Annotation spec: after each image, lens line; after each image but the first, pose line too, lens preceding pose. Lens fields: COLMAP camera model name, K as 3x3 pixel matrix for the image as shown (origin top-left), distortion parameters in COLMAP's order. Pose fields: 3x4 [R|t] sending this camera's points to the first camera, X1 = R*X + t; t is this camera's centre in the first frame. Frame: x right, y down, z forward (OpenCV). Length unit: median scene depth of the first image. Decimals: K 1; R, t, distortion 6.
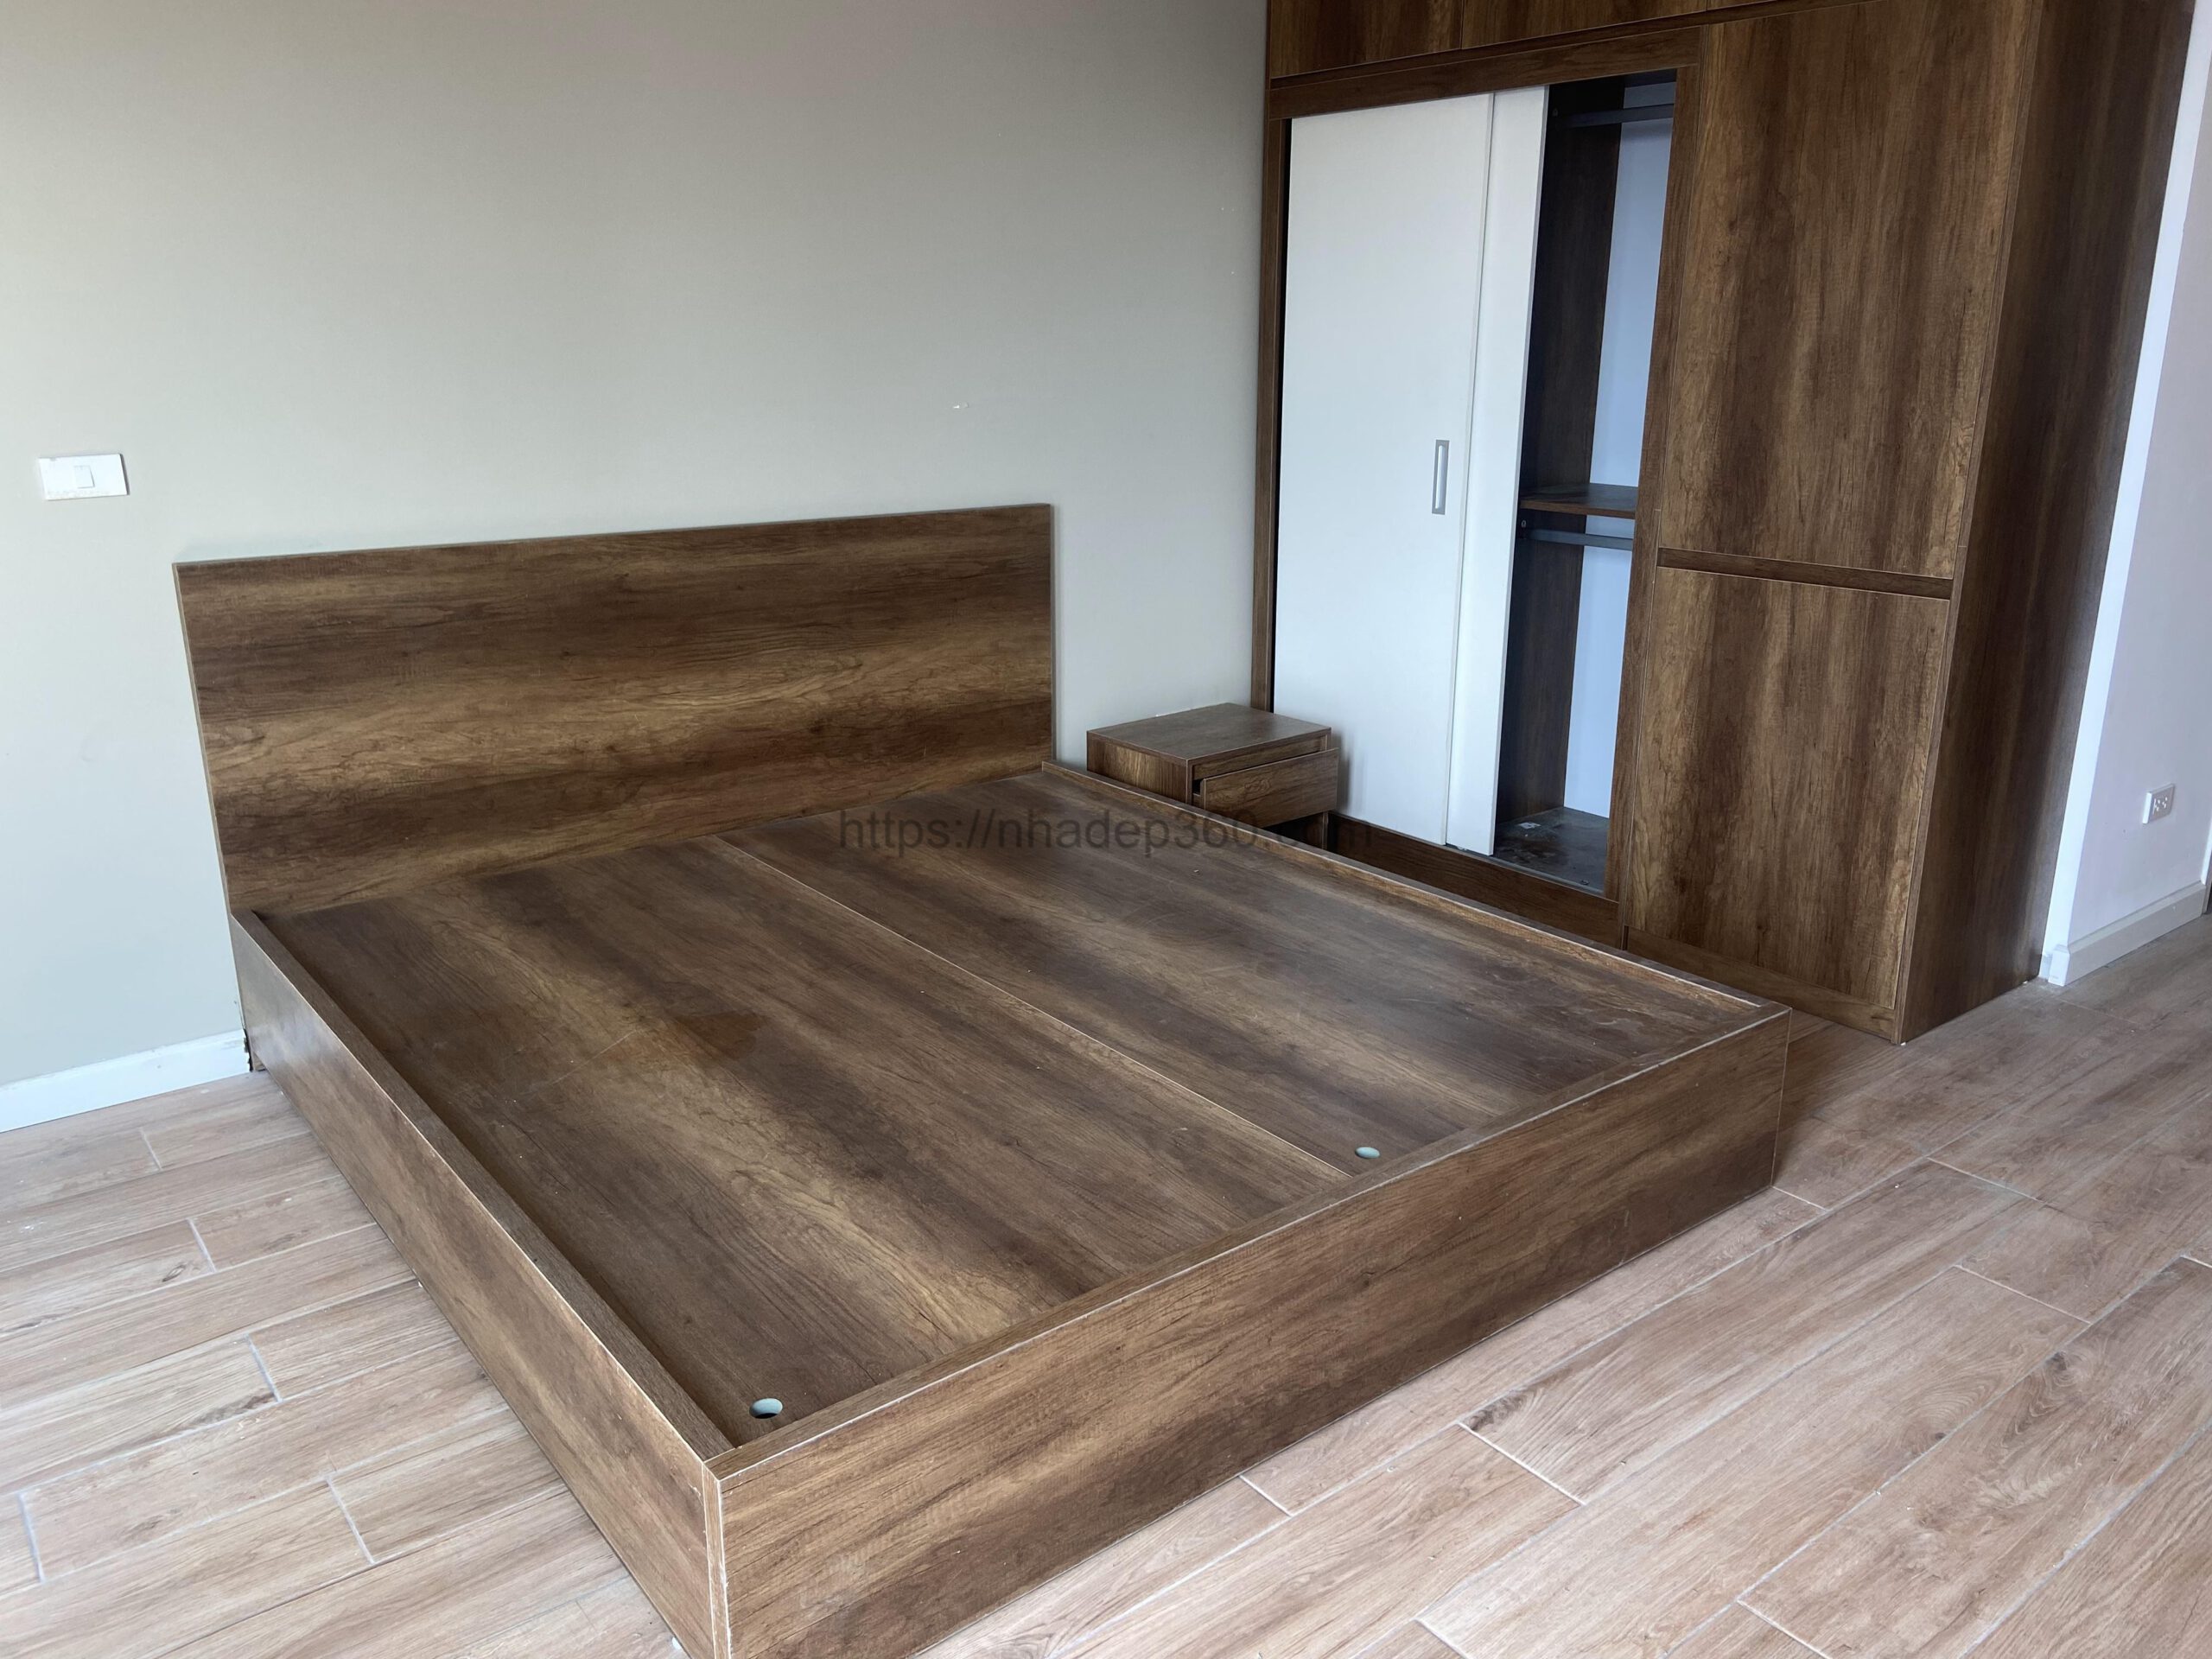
lens RADIAL K [[1677.3, 0, 1117.5], [0, 1677.3, 813.0], [0, 0, 1]] dist [0.138252, -0.184012]
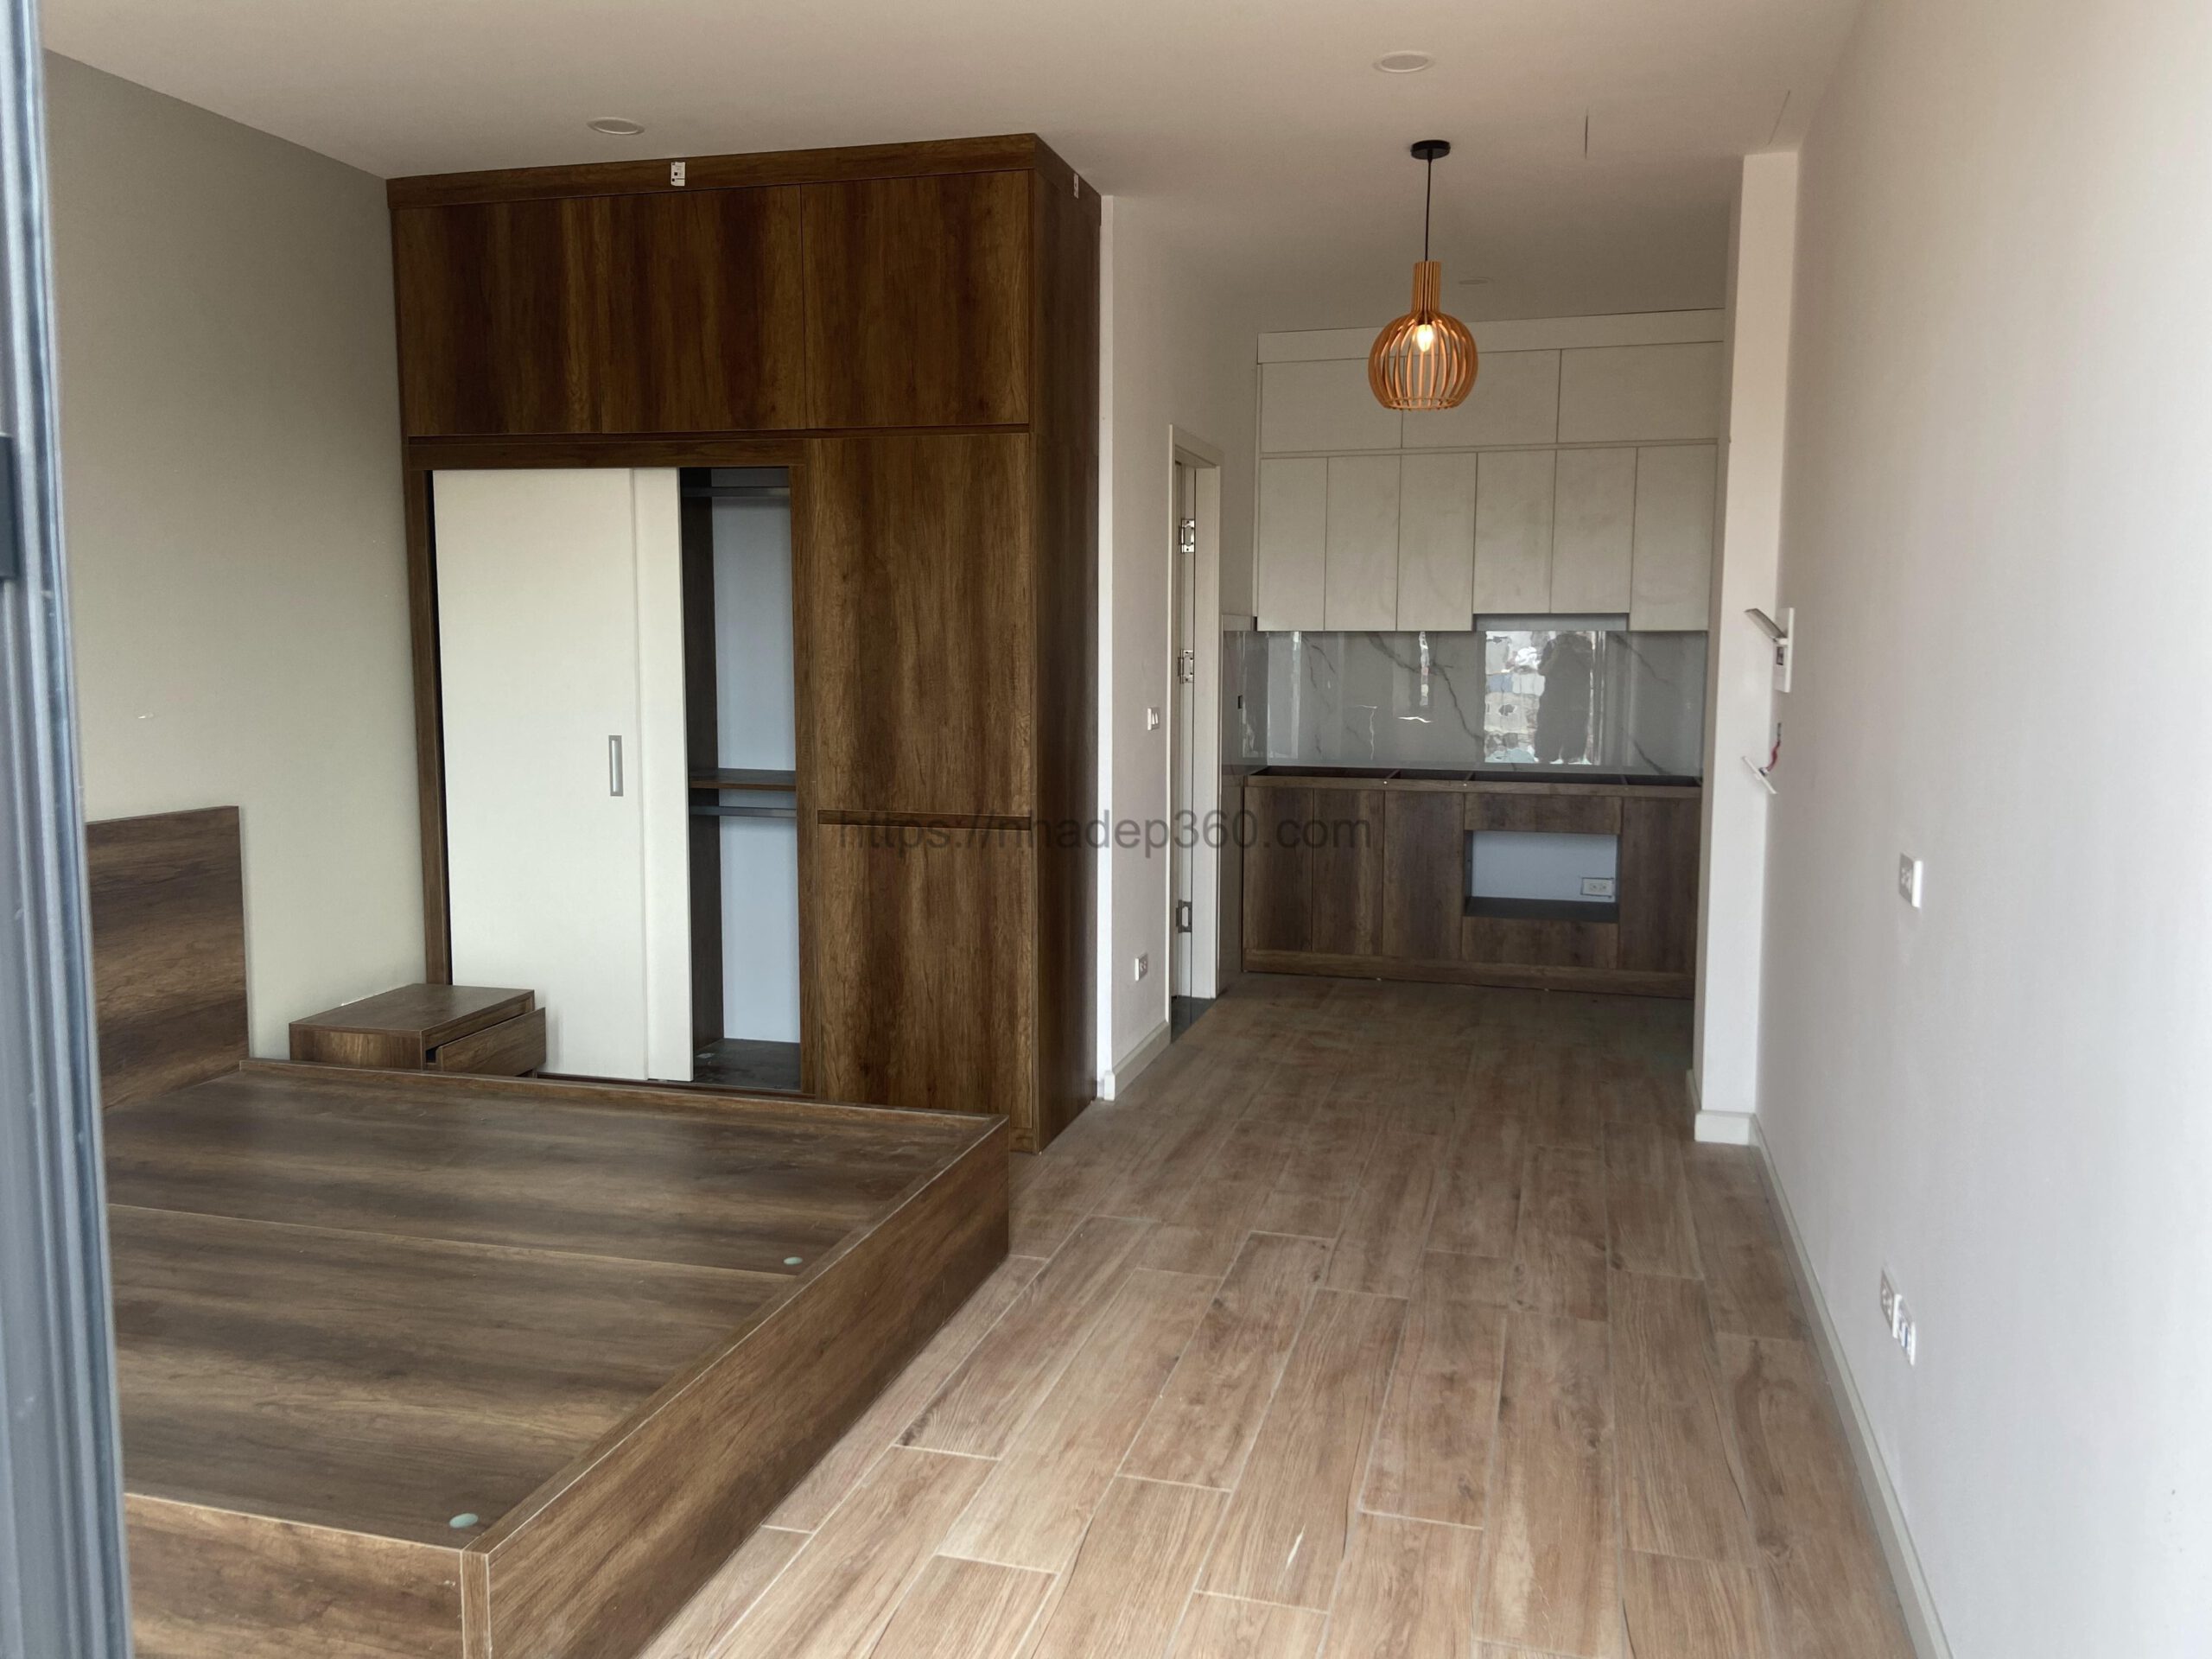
lens RADIAL K [[1677.3, 0, 1117.5], [0, 1677.3, 813.0], [0, 0, 1]] dist [0.138252, -0.184012]
pose [[0.804296, -0.058419, 0.591351, -0.317363], [0.163917, 0.978357, -0.126293, 0.056610], [-0.571174, 0.198509, 0.796464, -0.190714]]
